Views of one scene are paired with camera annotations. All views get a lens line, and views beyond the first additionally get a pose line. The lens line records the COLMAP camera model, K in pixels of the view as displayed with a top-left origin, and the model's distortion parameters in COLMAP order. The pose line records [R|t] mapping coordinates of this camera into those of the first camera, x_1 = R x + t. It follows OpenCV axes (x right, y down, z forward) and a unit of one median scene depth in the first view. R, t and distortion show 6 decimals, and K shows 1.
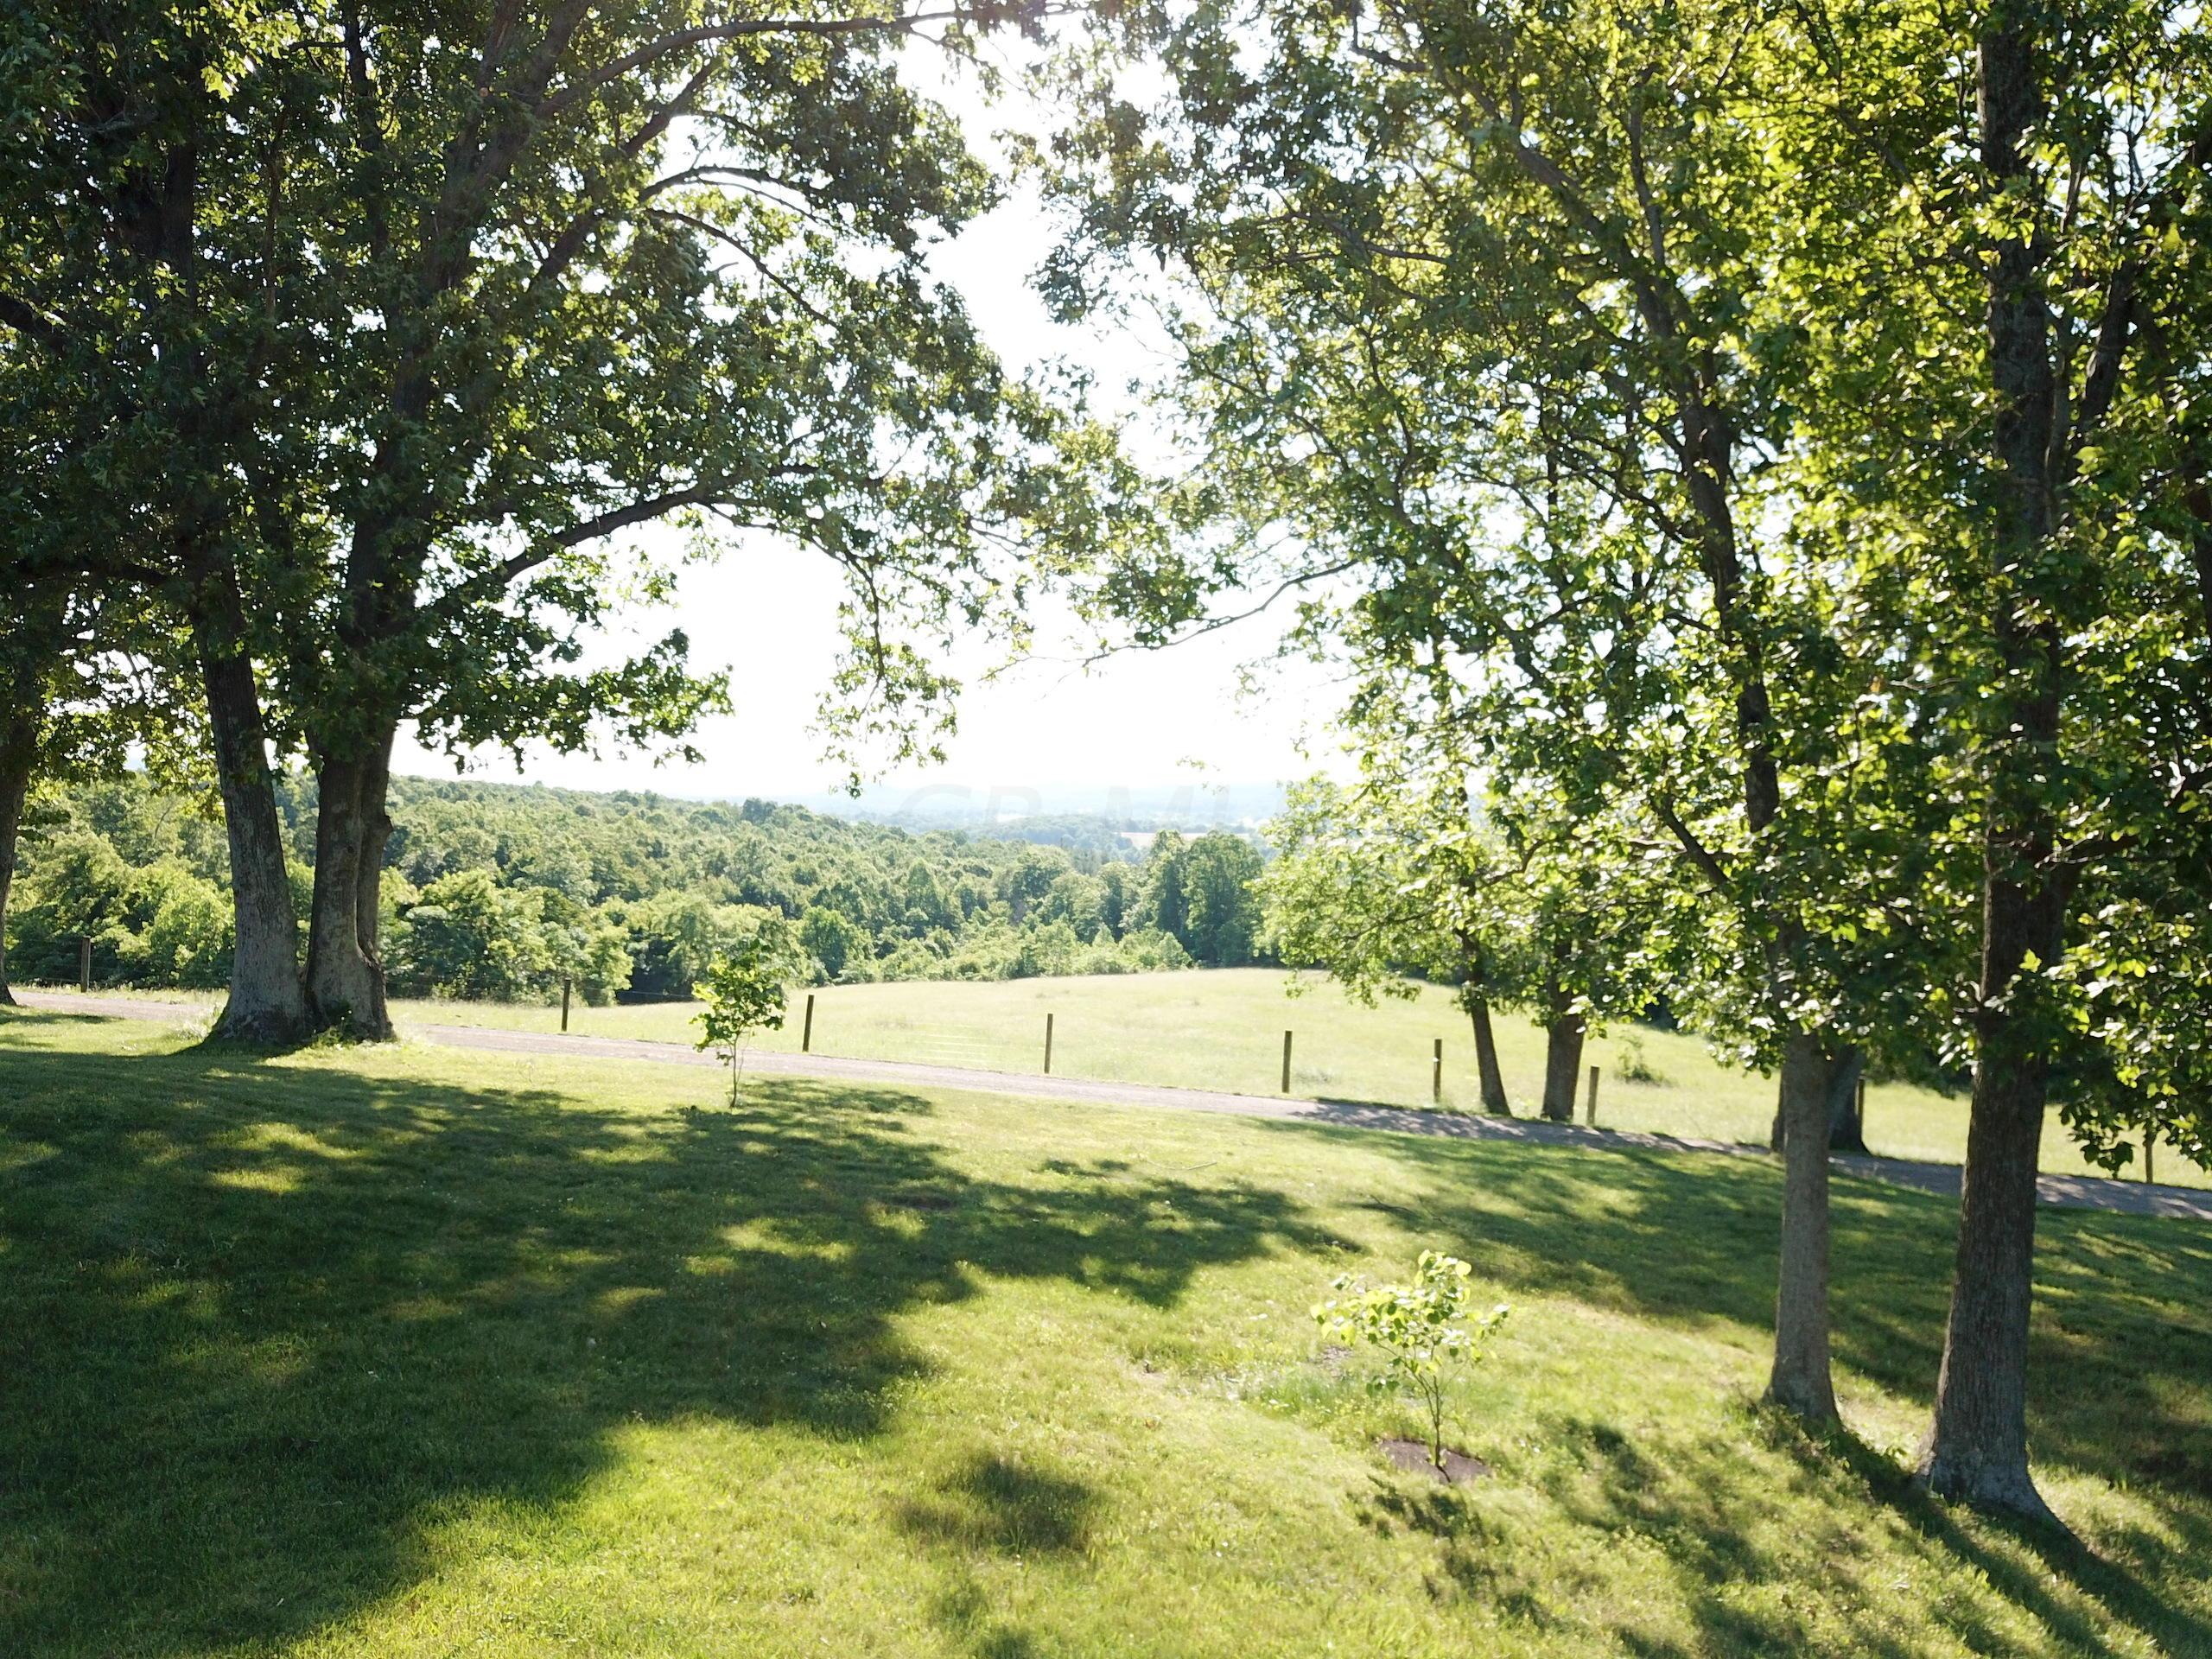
lens RADIAL K [[1678.6, 0, 1106.1], [0, 1678.6, 829.7], [0, 0, 1]] dist [-0.042082, -0.003977]
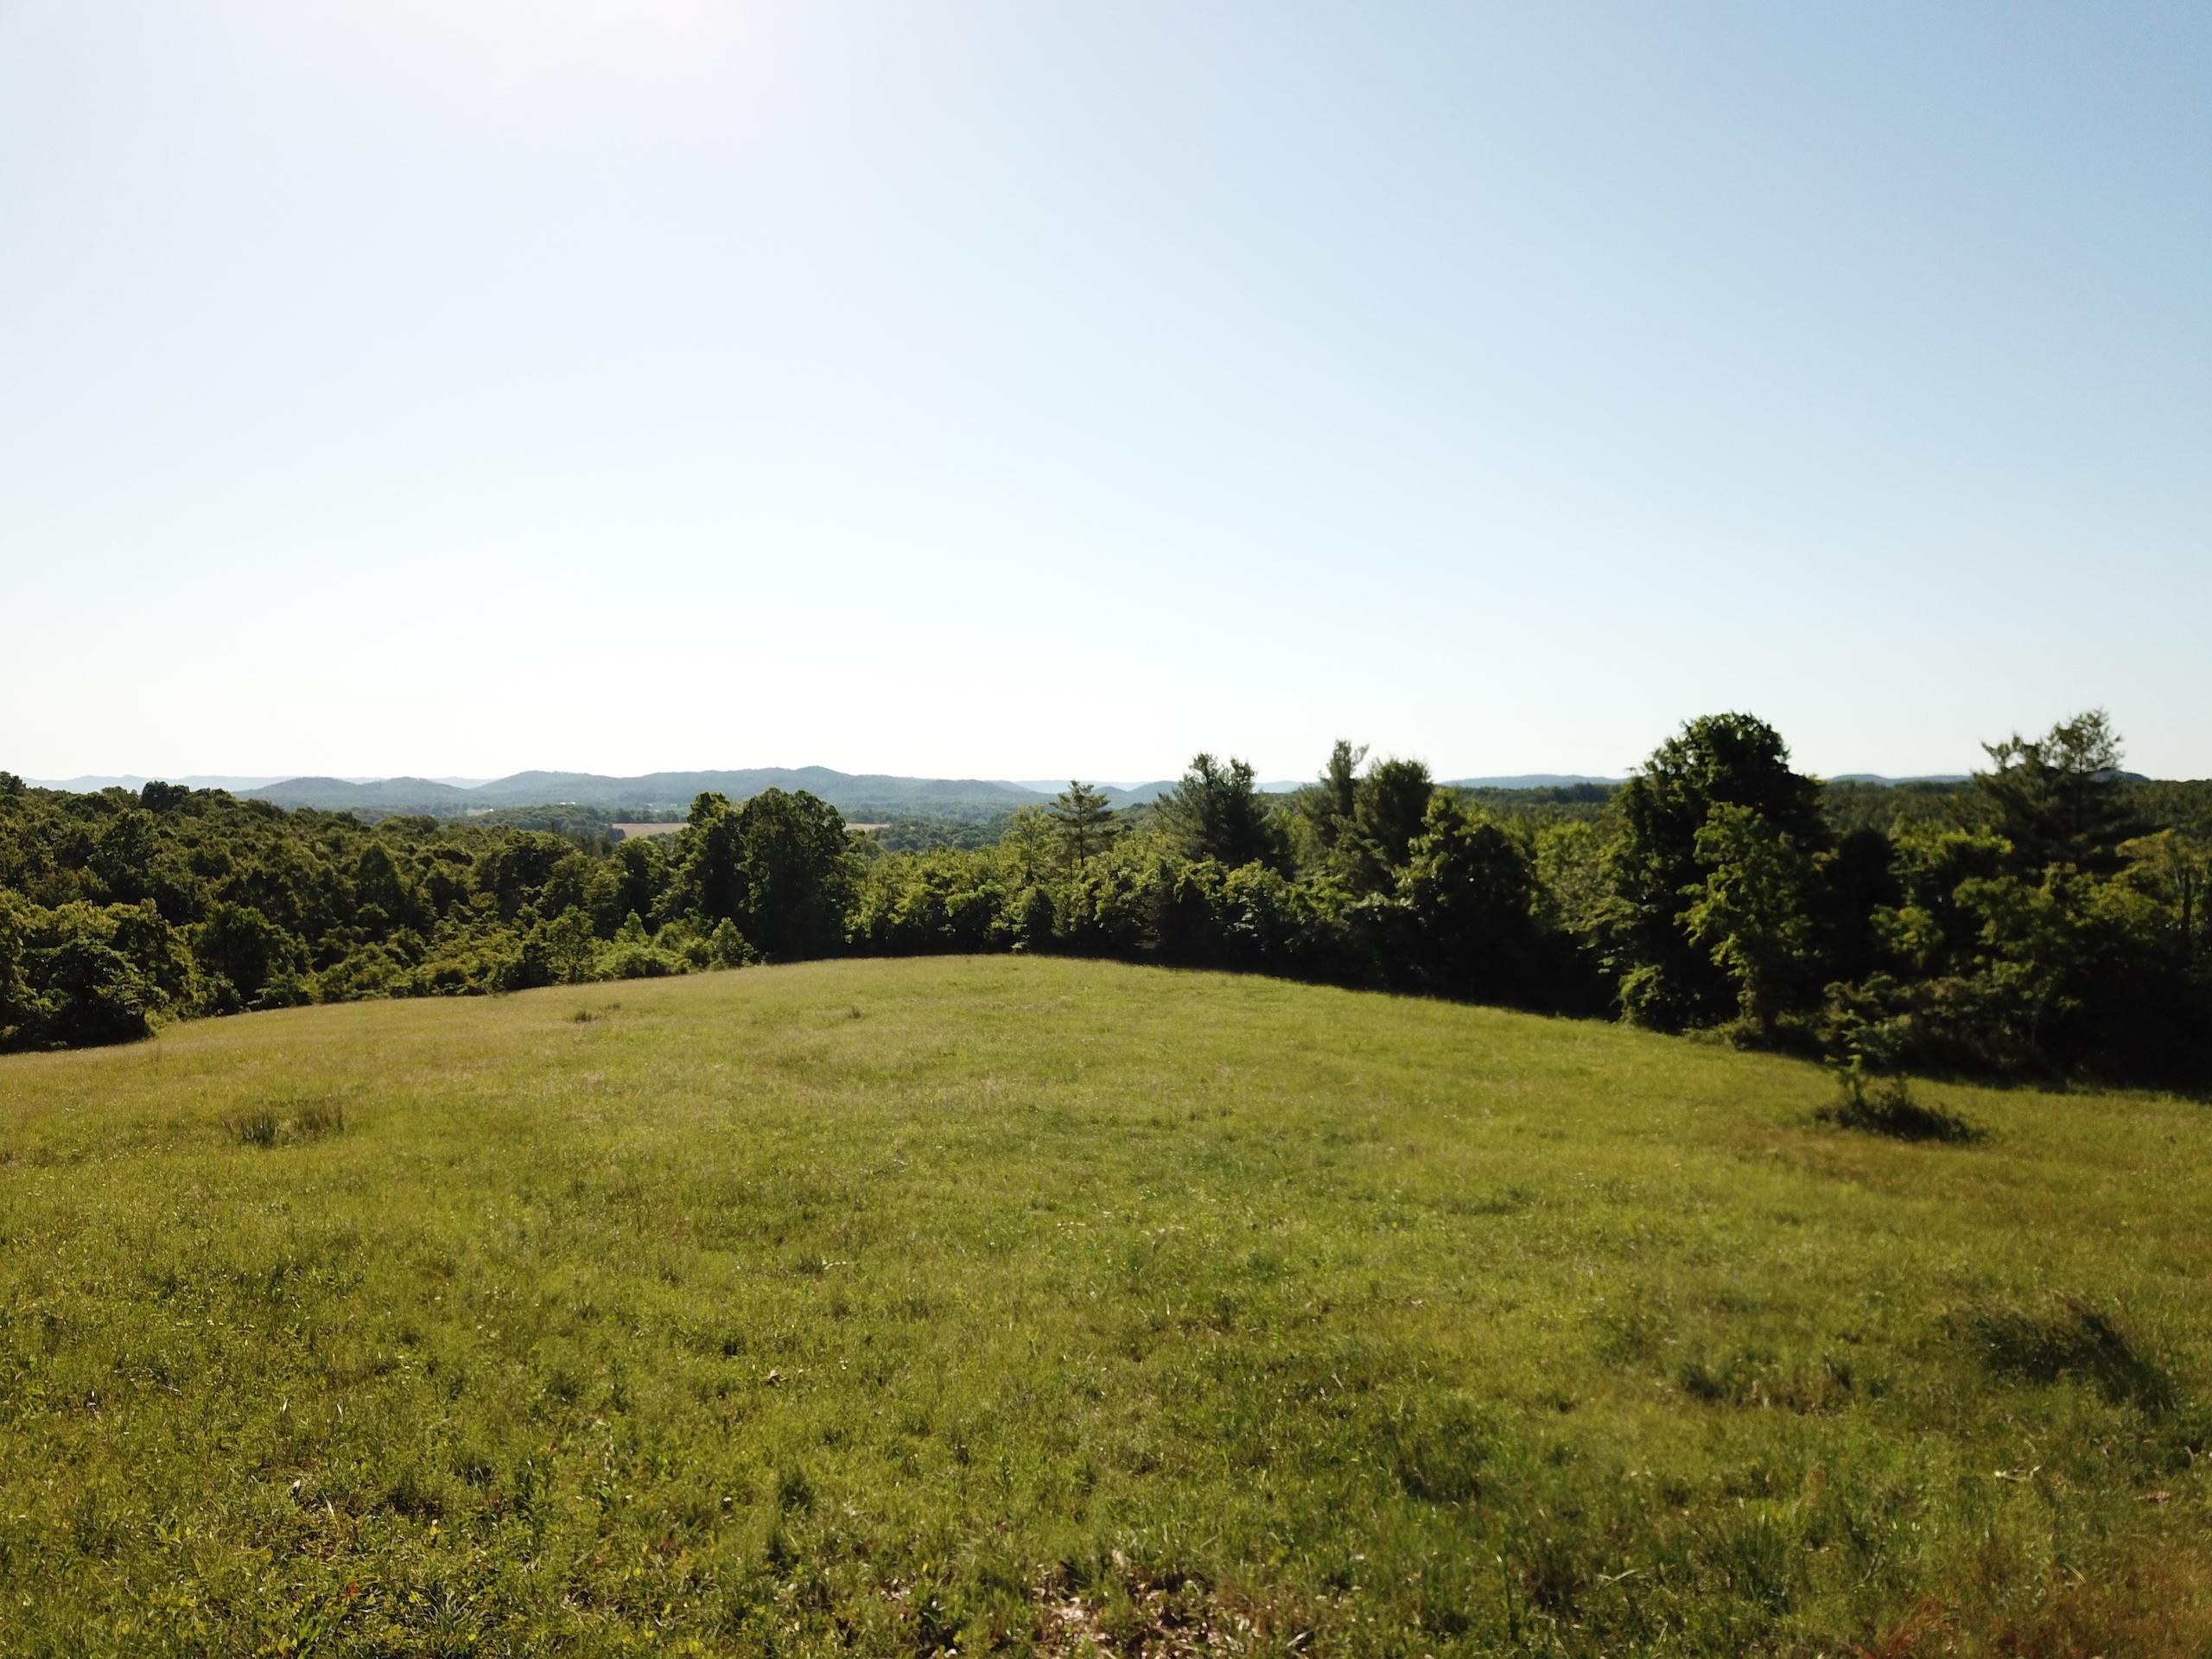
lens RADIAL K [[1678.6, 0, 1105.7], [0, 1678.6, 829.5], [0, 0, 1]] dist [-0.042082, -0.003977]
pose [[0.954573, -0.024867, 0.296937, -0.020240], [0.023561, 0.999691, 0.007977, 0.016785], [-0.297043, -0.000619, 0.954864, 0.195956]]
